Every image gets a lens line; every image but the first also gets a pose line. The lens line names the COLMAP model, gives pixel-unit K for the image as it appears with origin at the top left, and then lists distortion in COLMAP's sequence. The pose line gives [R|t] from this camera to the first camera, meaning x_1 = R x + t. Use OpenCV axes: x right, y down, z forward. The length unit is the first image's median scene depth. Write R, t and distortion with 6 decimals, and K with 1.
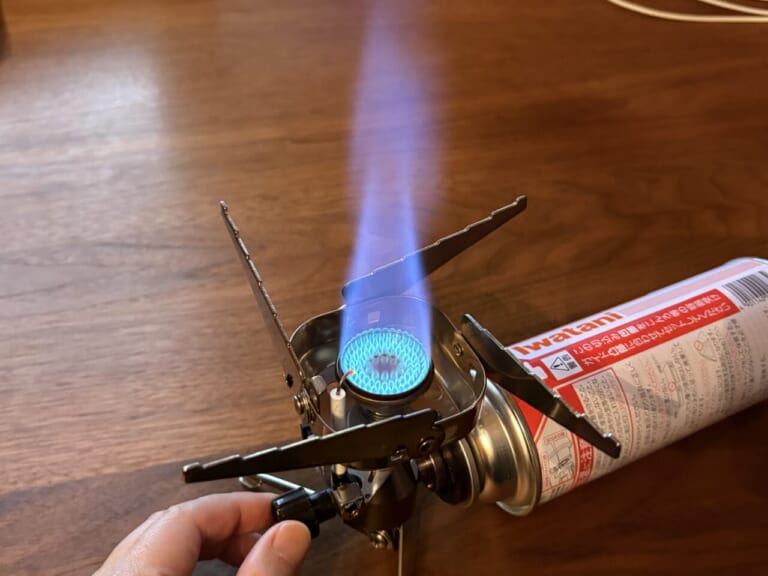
lens RADIAL K [[781.0, 0, 386.8], [0, 781.0, 288.3], [0, 0, 1]] dist [0.089703, -0.332214]
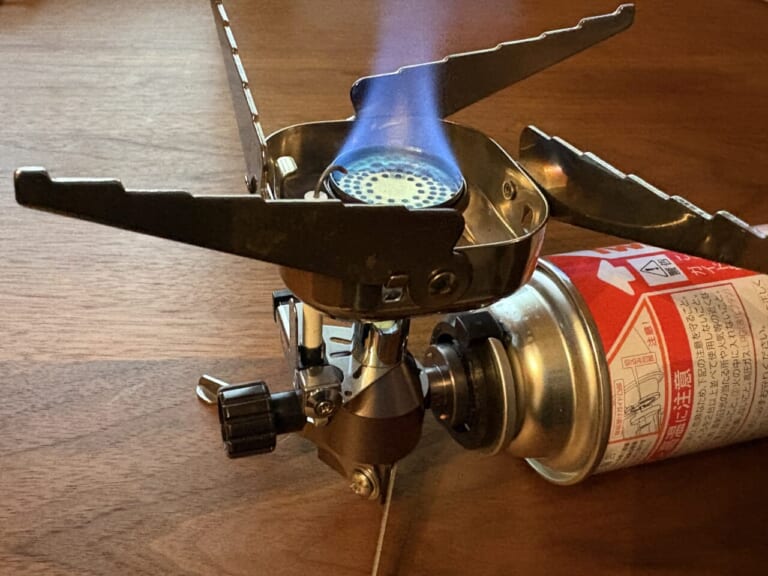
lens RADIAL K [[770.6, 0, 343.9], [0, 770.6, 287.7], [0, 0, 1]] dist [-0.007038, 0.010606]
pose [[0.983378, 0.126211, -0.130528, 0.039672], [-0.136972, 0.987577, -0.077010, 0.190391], [0.119187, 0.093608, 0.988449, 0.279333]]
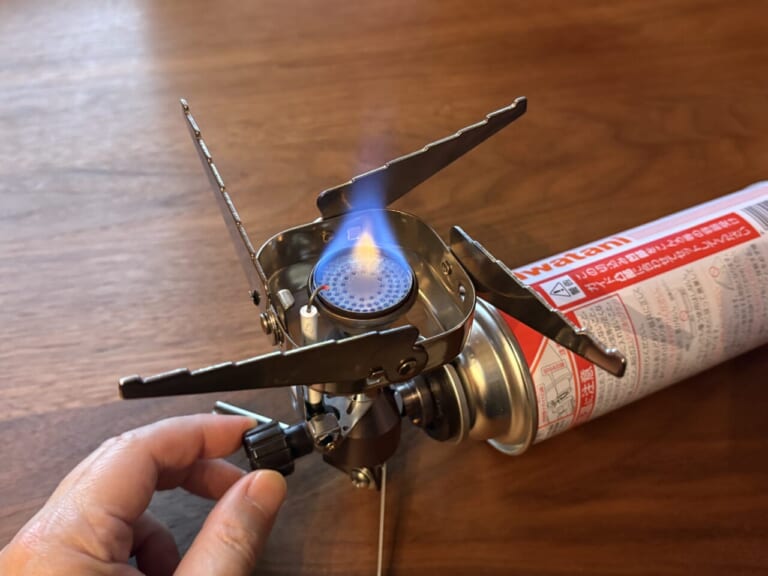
lens RADIAL K [[785.1, 0, 382.6], [0, 785.1, 287.4], [0, 0, 1]] dist [0.086992, -0.323842]
pose [[0.999916, 0.006922, -0.010964, 0.023180], [-0.006372, 0.998759, 0.049405, 0.047226], [0.011292, -0.049331, 0.998719, 0.082368]]
